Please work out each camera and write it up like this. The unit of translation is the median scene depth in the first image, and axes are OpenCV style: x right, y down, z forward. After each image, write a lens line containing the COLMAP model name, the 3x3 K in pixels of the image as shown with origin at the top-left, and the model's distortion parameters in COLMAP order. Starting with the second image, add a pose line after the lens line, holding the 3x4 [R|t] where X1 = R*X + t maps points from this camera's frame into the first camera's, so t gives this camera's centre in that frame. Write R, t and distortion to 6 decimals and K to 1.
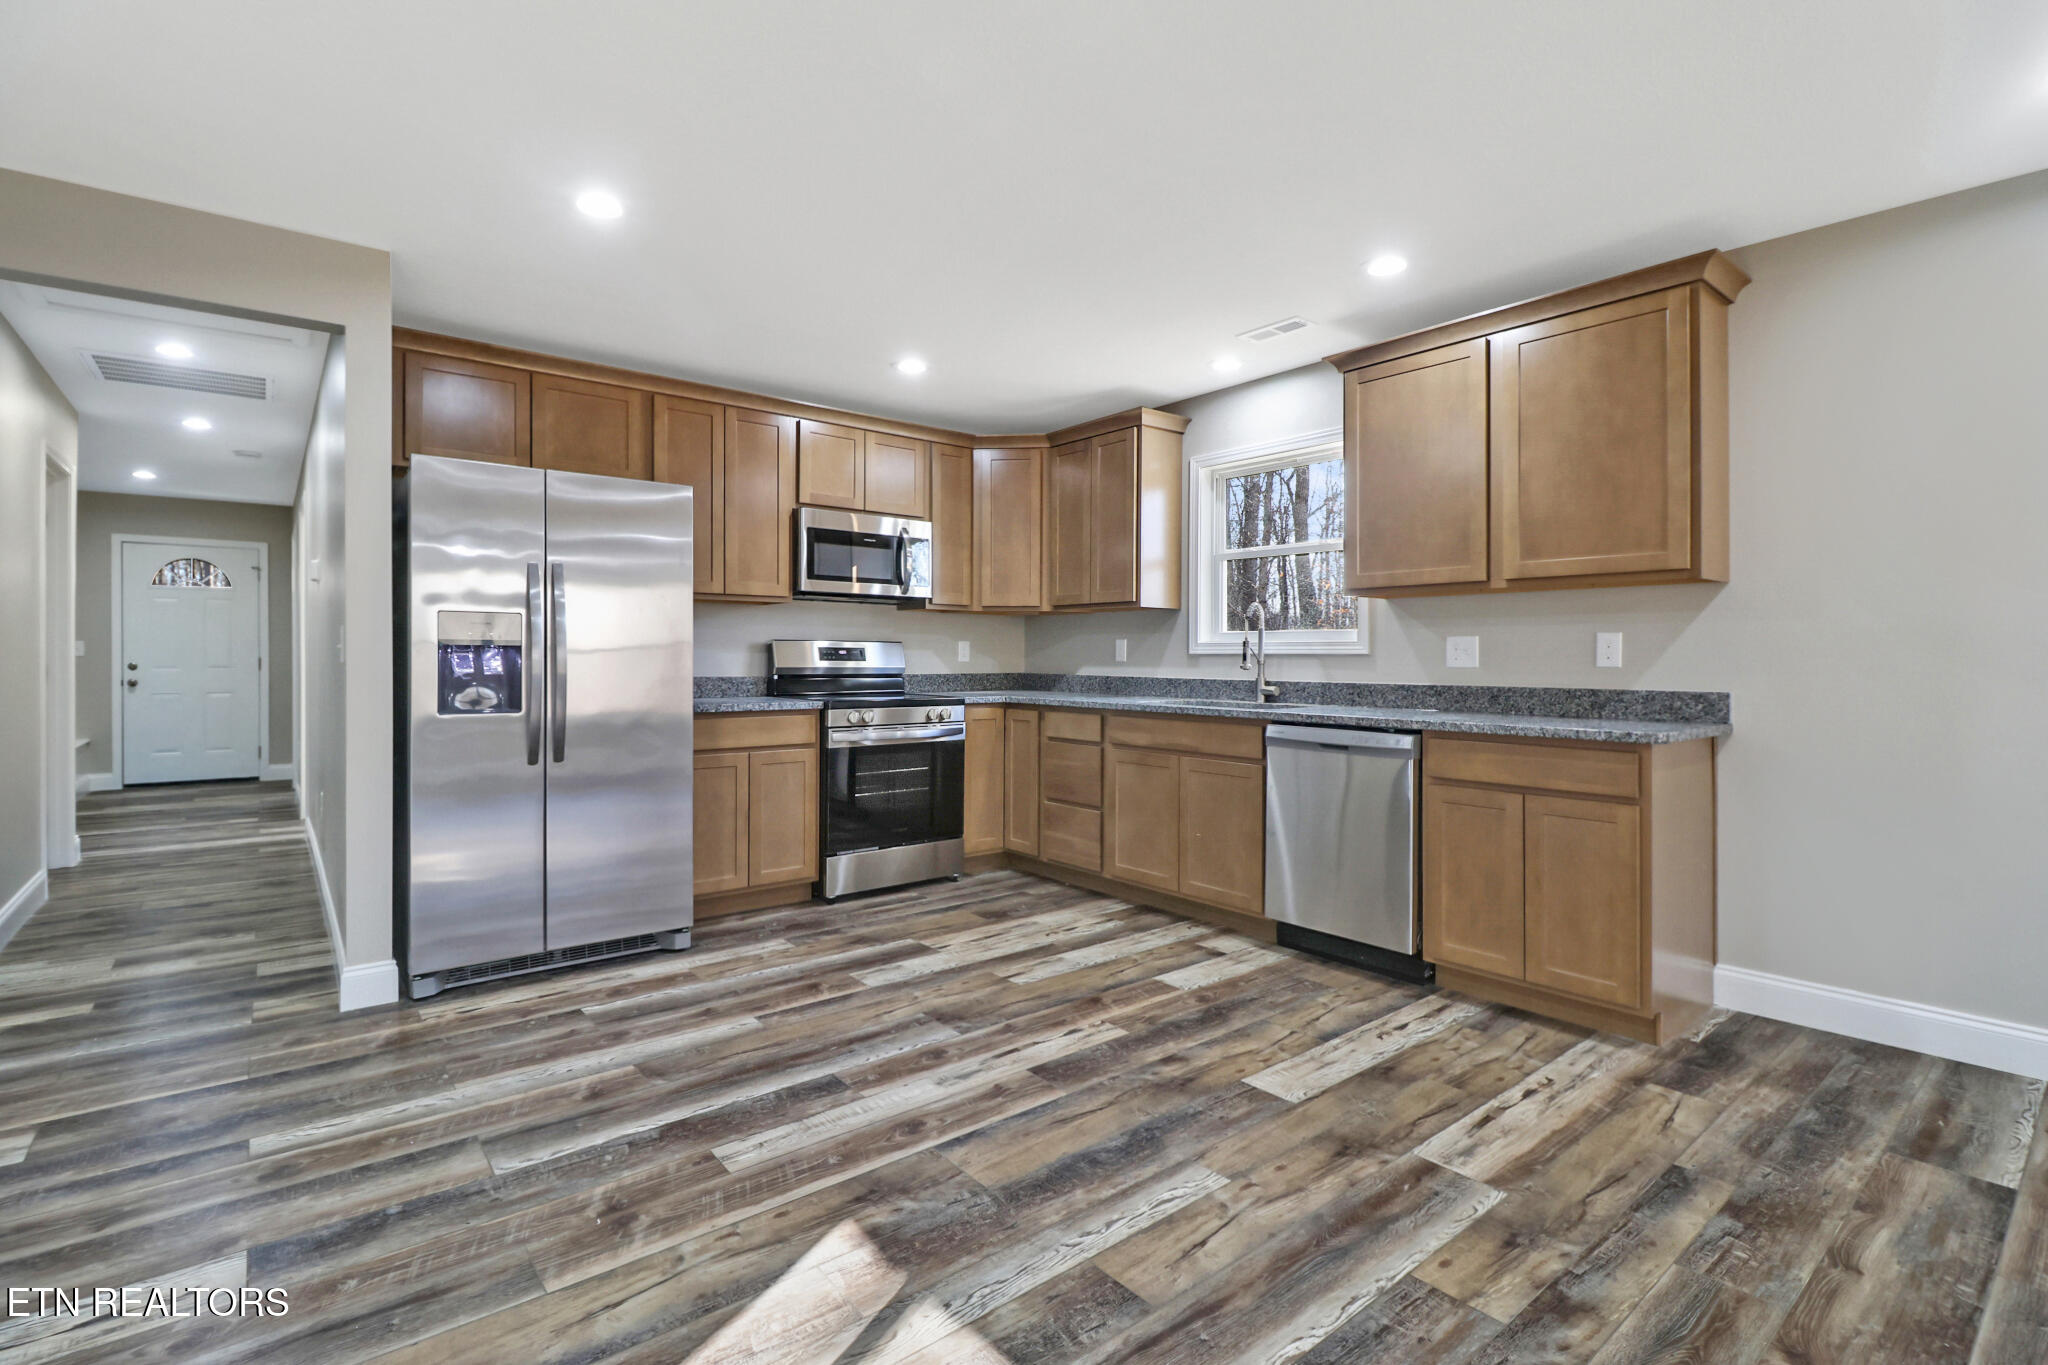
lens RADIAL K [[951.7, 0, 1031.8], [0, 951.7, 654.5], [0, 0, 1]] dist [0.007131, -0.014641]
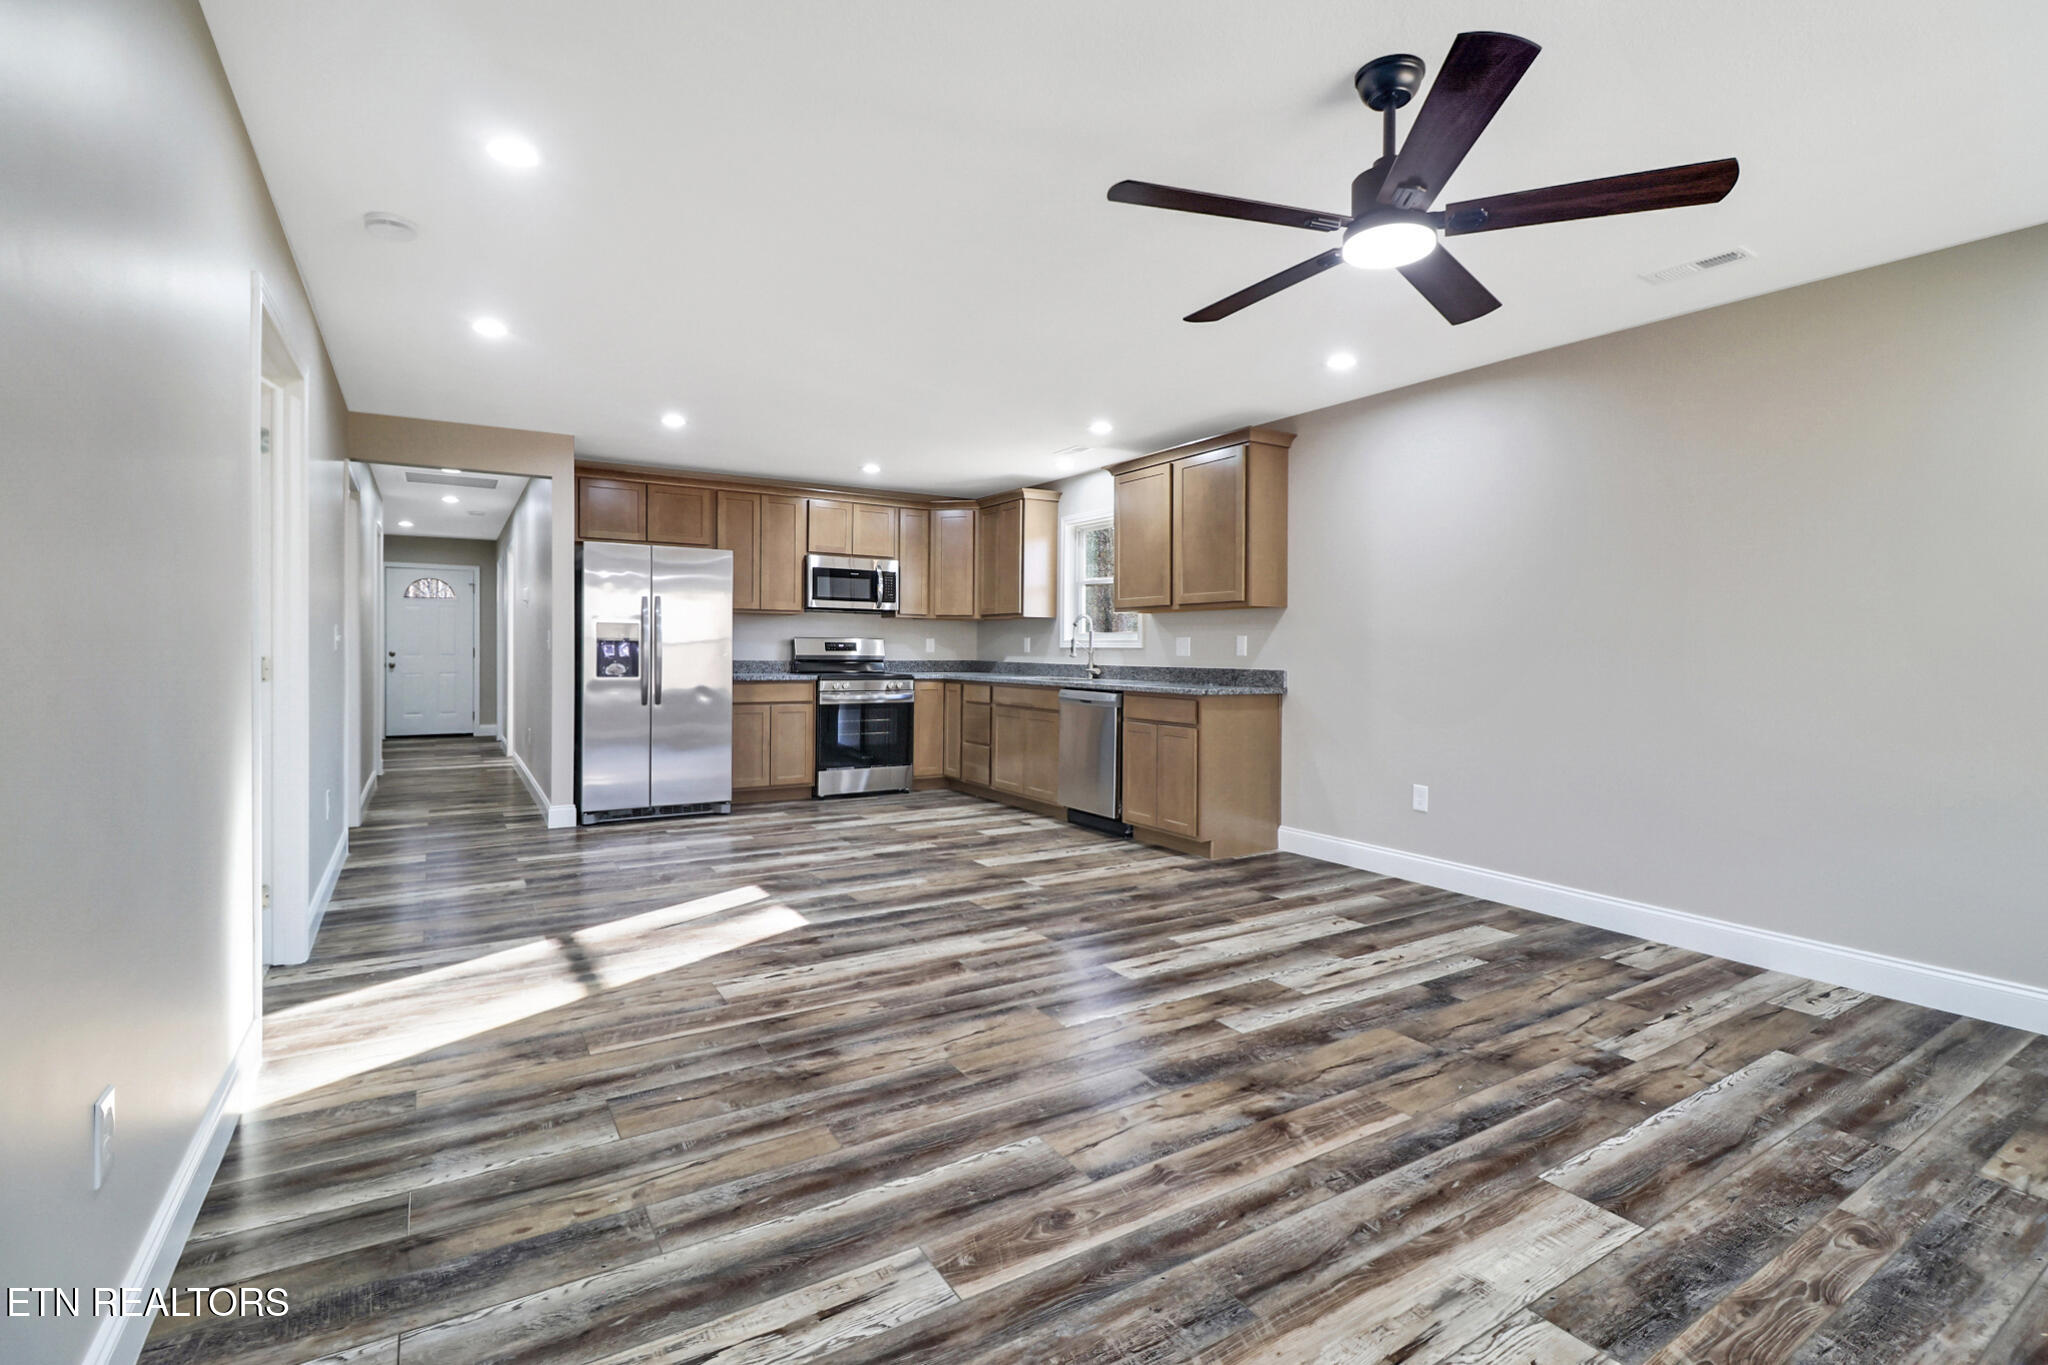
lens RADIAL K [[951.7, 0, 1031.8], [0, 951.7, 654.5], [0, 0, 1]] dist [0.007131, -0.014641]
pose [[0.991903, 0.005452, -0.126877, 0.382021], [-0.004814, 0.999974, 0.005339, 0.002966], [0.126903, -0.004685, 0.991904, -0.618005]]
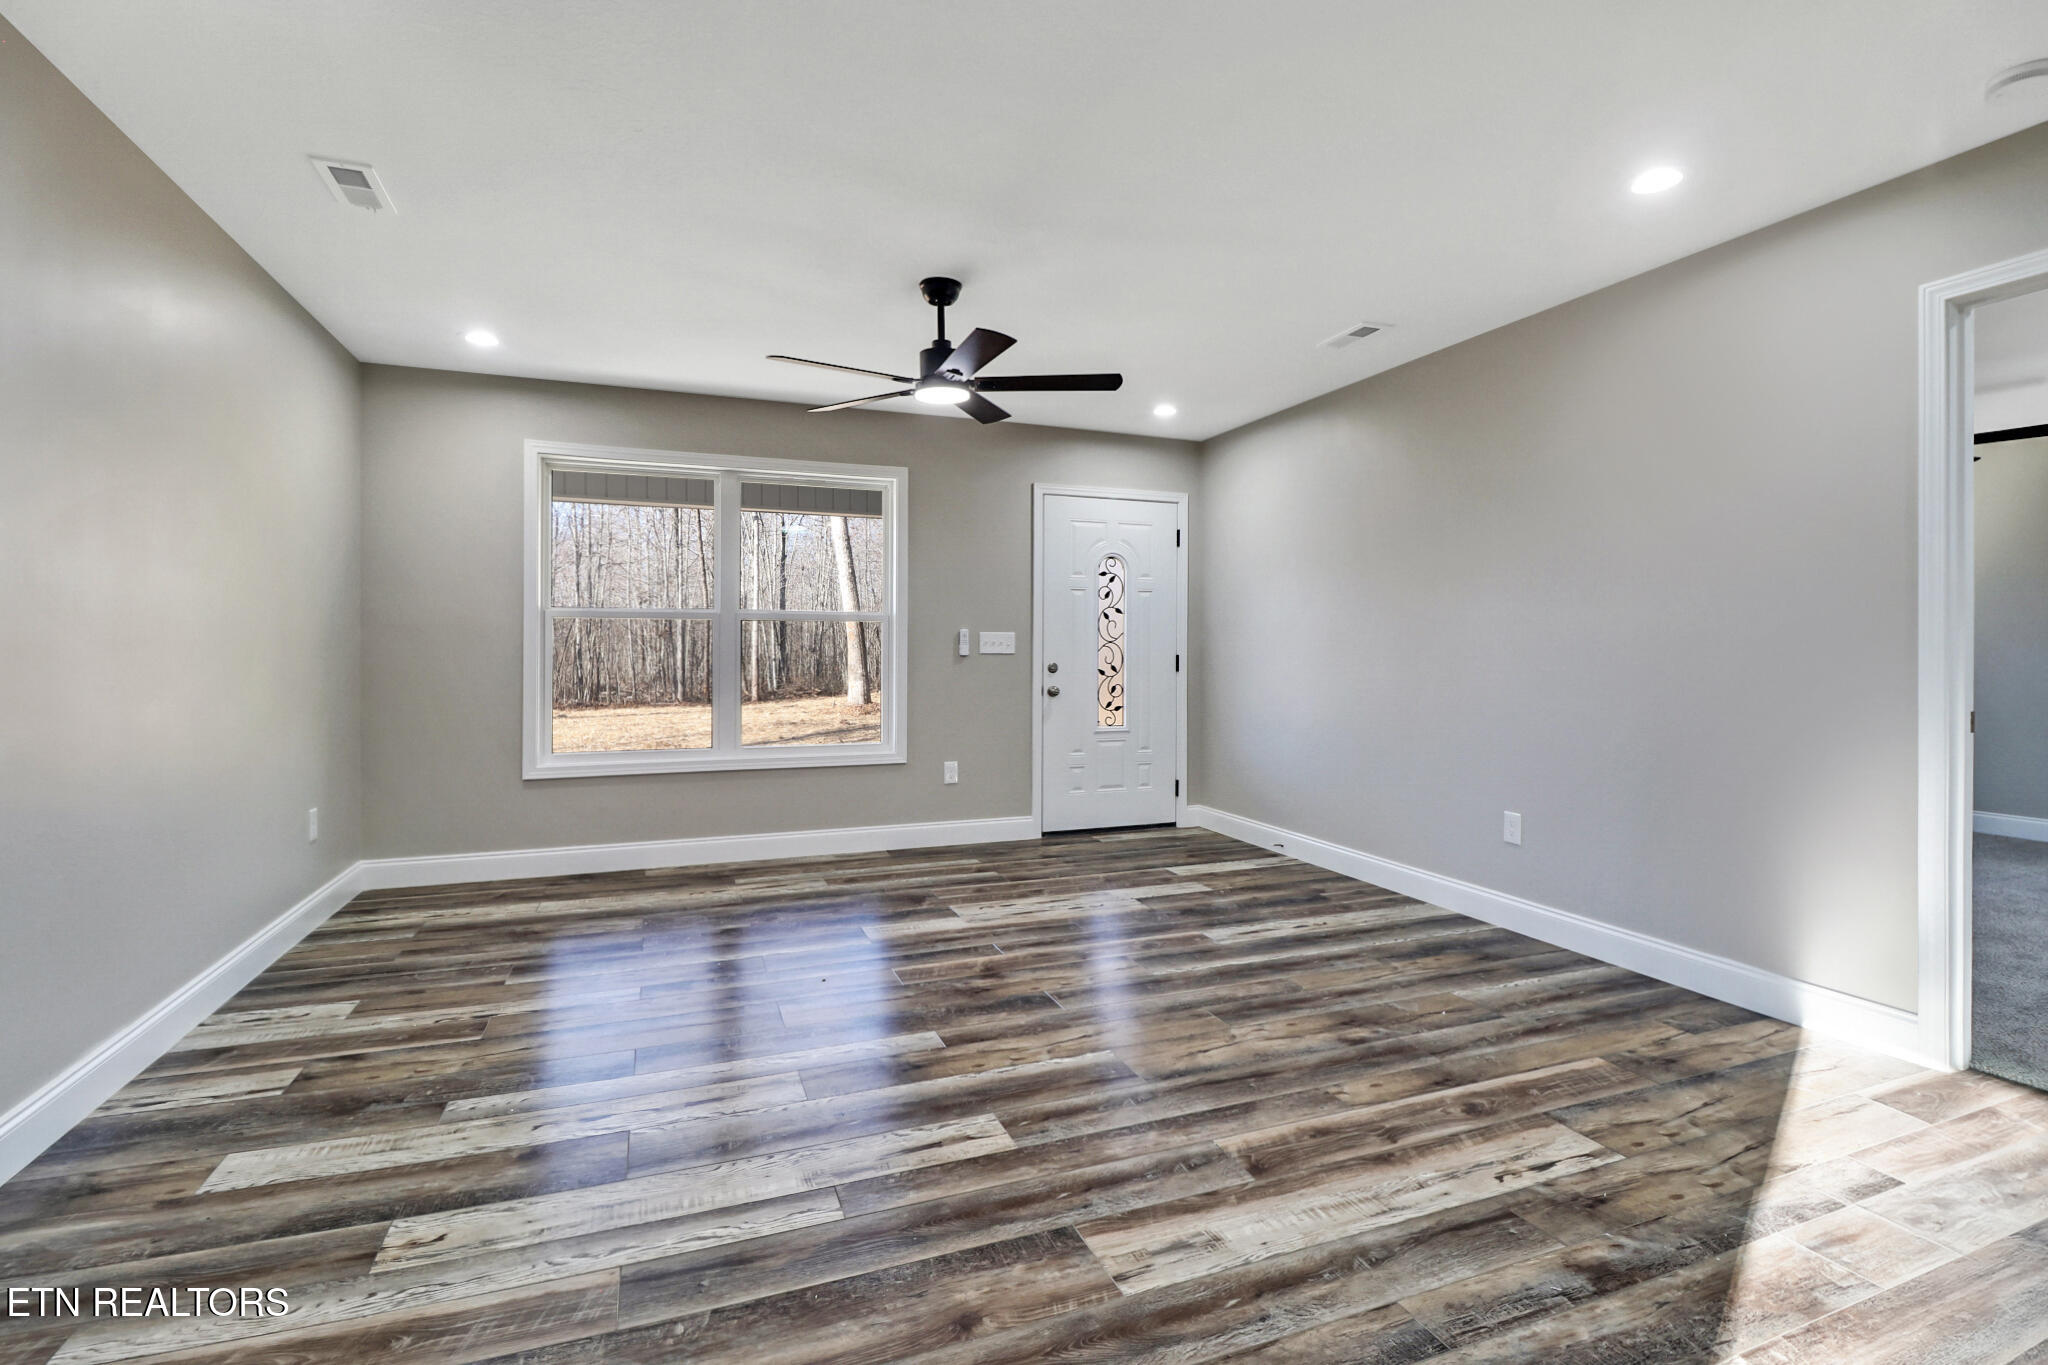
lens RADIAL K [[951.7, 0, 1031.8], [0, 951.7, 654.5], [0, 0, 1]] dist [0.007131, -0.014641]
pose [[-0.951924, -0.005751, 0.306281, 0.165538], [-0.004662, 0.999980, 0.004286, 0.006870], [-0.306300, 0.002652, -0.951931, 0.757275]]
